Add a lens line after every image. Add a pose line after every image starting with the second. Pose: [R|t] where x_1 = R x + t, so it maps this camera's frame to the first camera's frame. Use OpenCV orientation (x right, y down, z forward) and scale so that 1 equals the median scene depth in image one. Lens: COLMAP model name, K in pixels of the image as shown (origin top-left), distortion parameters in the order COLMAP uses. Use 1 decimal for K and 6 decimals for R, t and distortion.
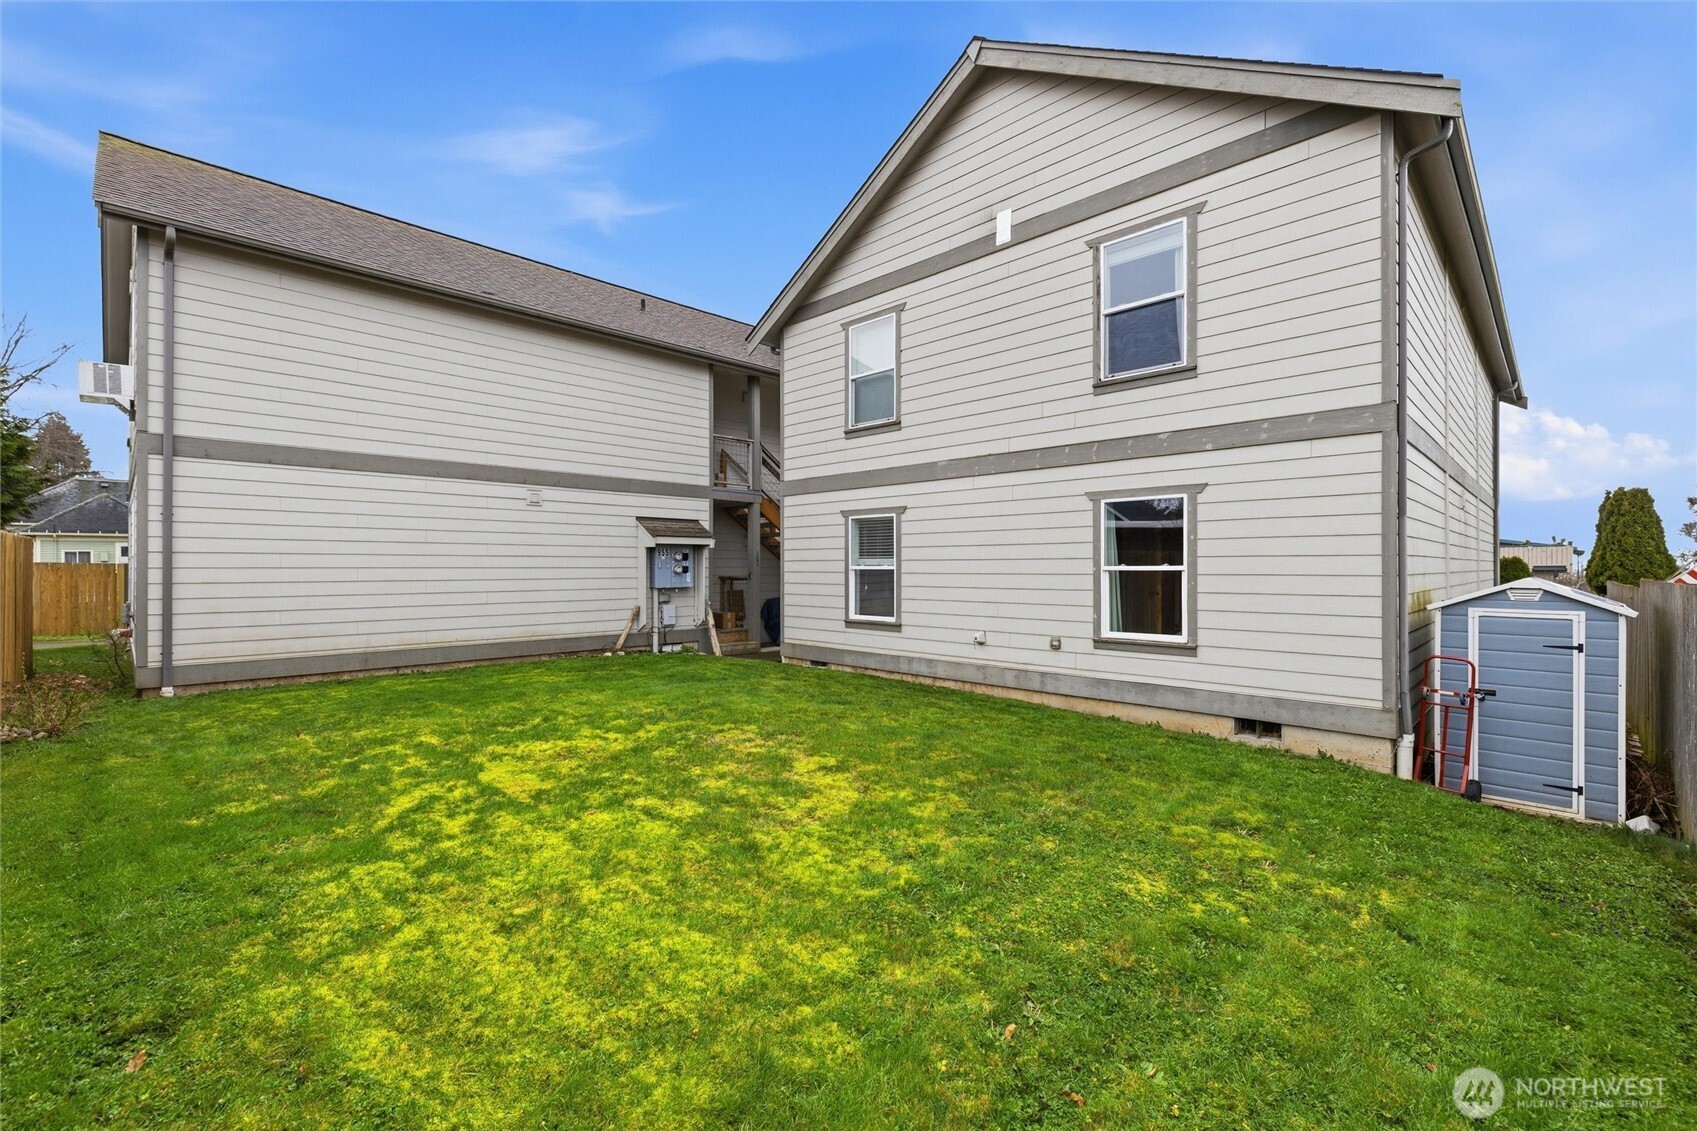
lens RADIAL K [[725.0, 0, 843.6], [0, 725.0, 565.9], [0, 0, 1]] dist [-0.001331, 0.000724]
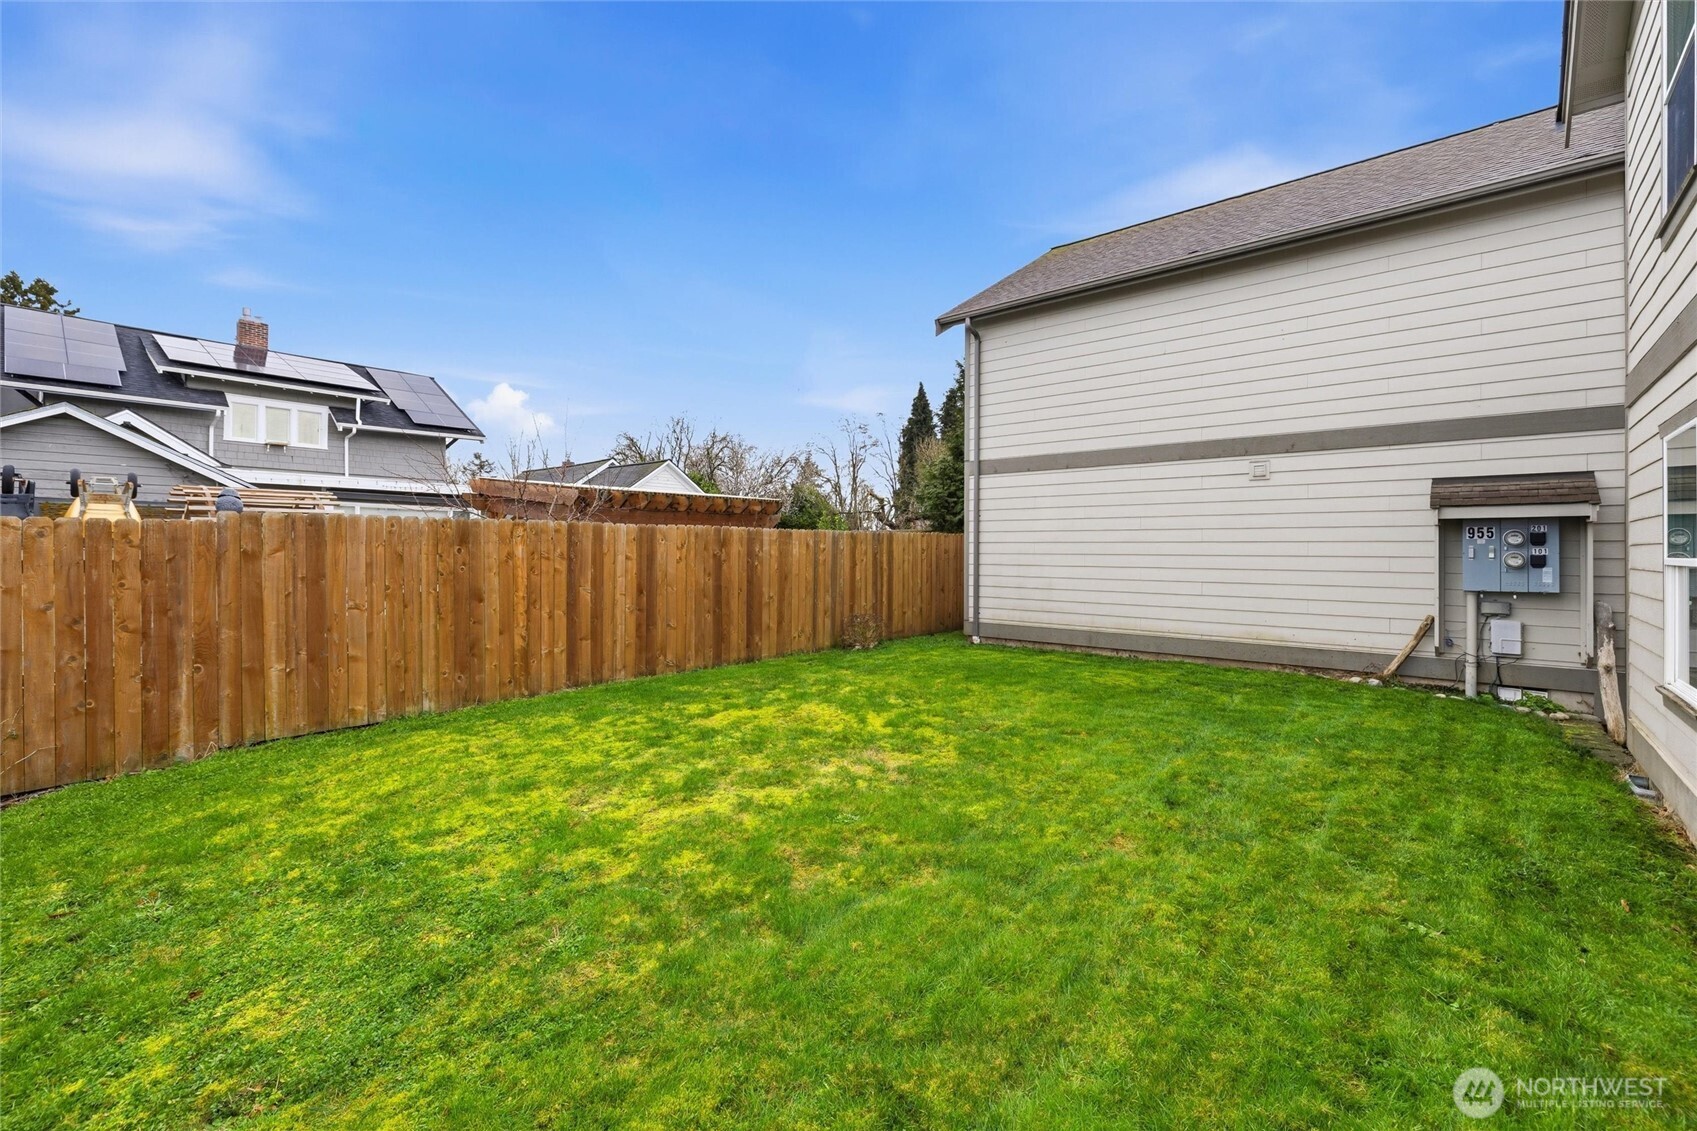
lens RADIAL K [[725.0, 0, 847.8], [0, 725.0, 555.3], [0, 0, 1]] dist [-0.001331, 0.000724]
pose [[0.065736, 0.005310, -0.997823, 0.364545], [-0.006023, 0.999970, 0.004925, 0.000542], [0.997819, 0.005686, 0.065766, 0.487732]]
